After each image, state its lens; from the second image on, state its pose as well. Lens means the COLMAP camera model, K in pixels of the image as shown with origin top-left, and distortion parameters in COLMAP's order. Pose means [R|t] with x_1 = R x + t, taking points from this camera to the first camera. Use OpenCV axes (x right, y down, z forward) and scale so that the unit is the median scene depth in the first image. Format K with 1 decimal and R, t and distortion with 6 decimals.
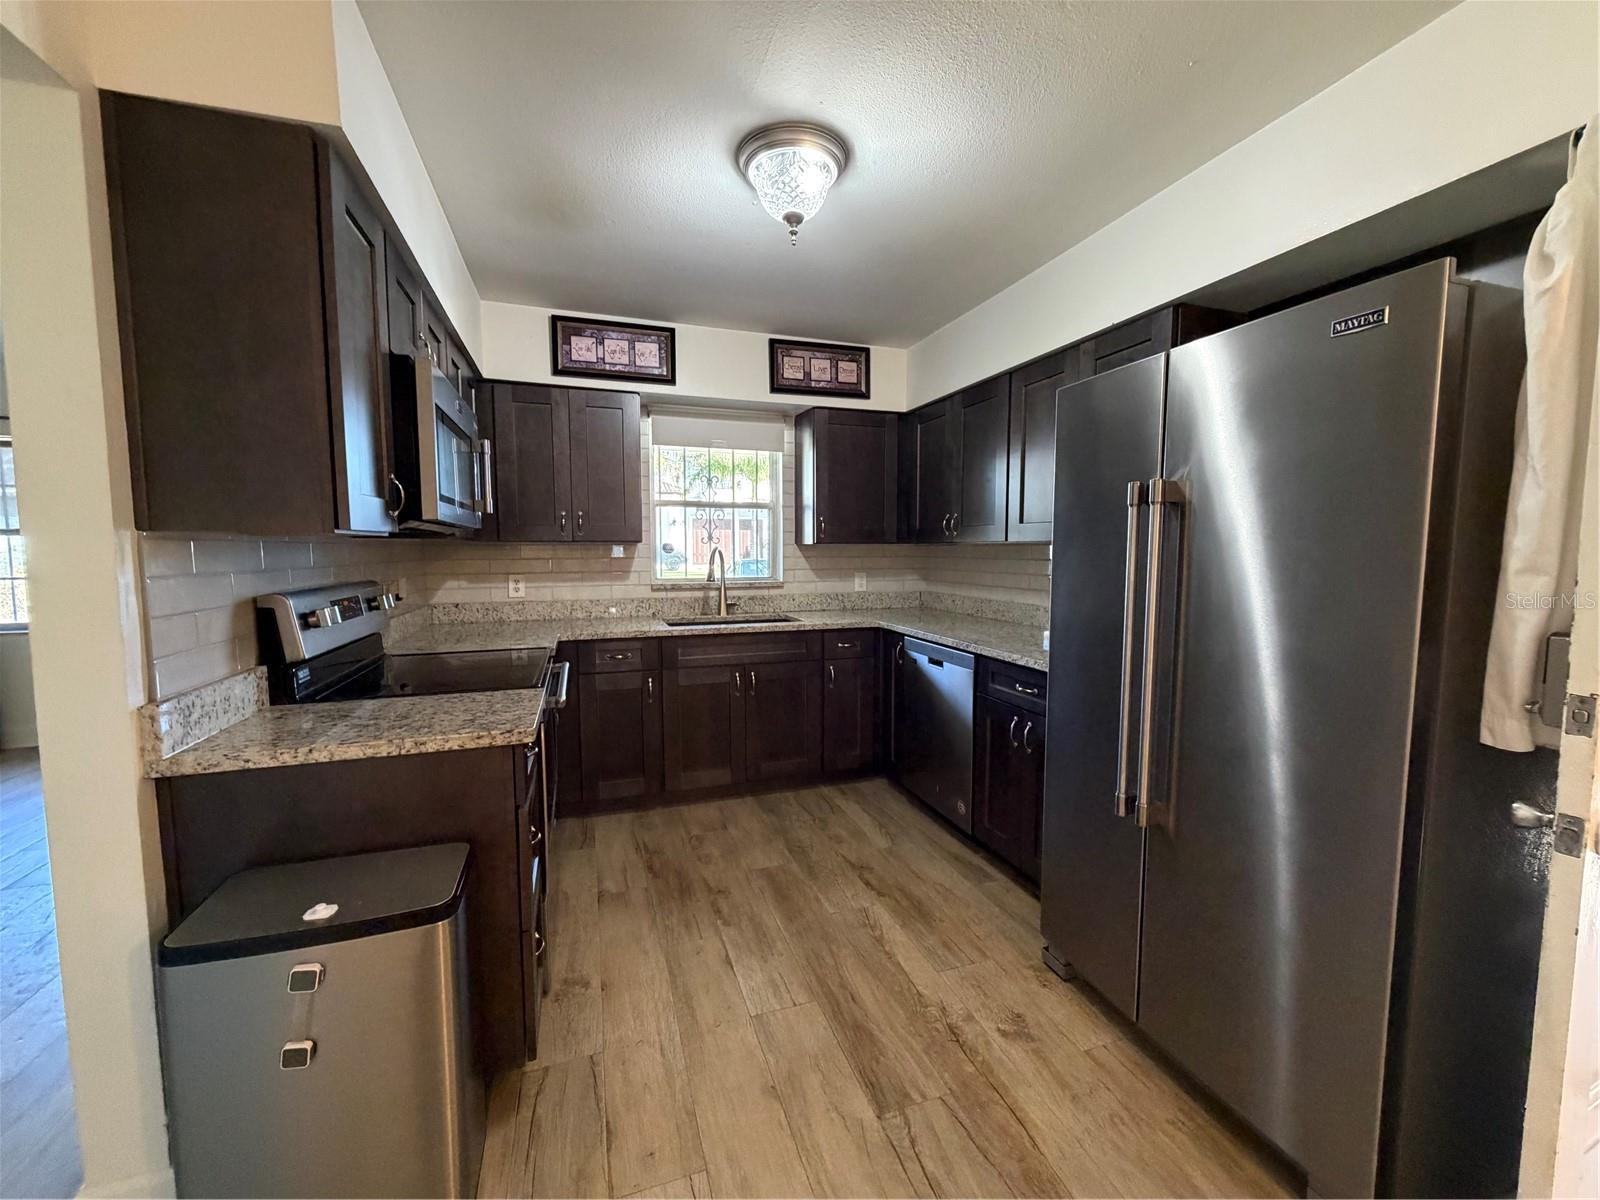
lens RADIAL K [[637.6, 0, 804.0], [0, 637.6, 598.8], [0, 0, 1]] dist [0.000045, -0.000247]
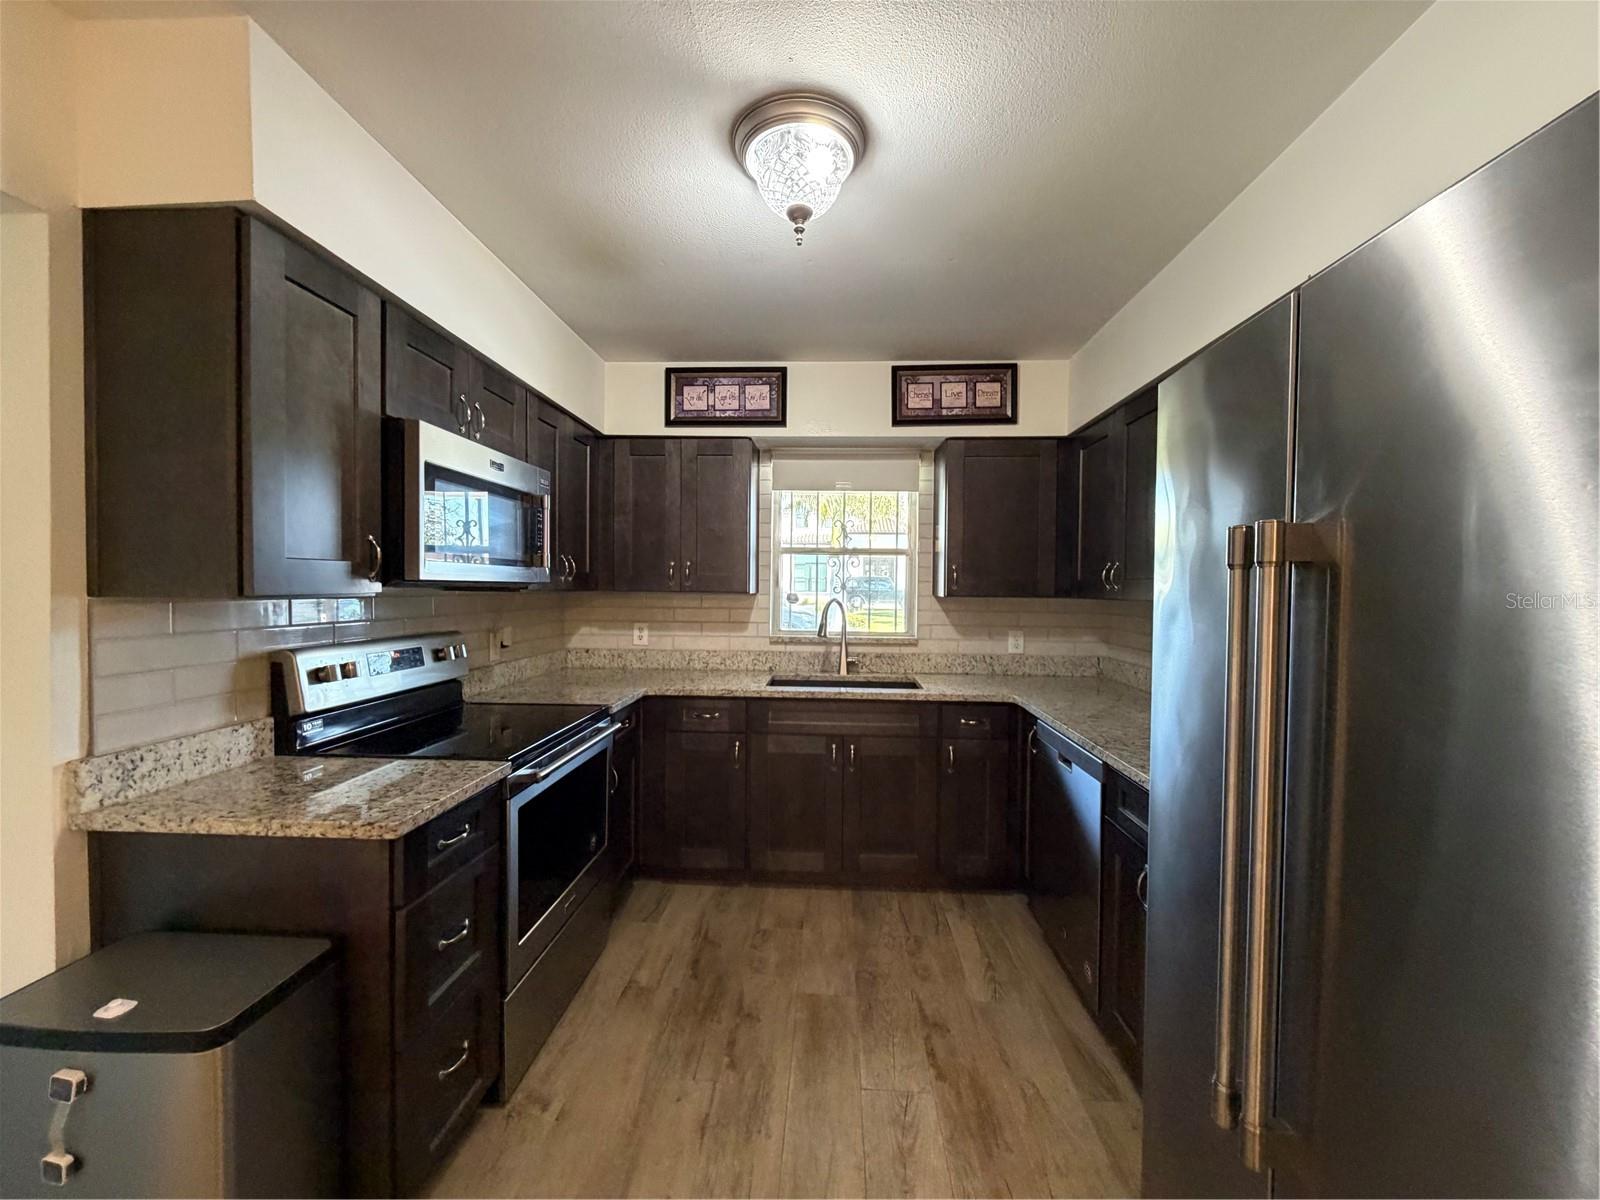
lens RADIAL K [[637.6, 0, 804.0], [0, 637.6, 598.8], [0, 0, 1]] dist [0.000045, -0.000247]
pose [[0.928182, 0.018159, -0.371682, 0.178725], [-0.040814, 0.997751, -0.053176, -0.034718], [0.369881, 0.064527, 0.926836, 0.161989]]
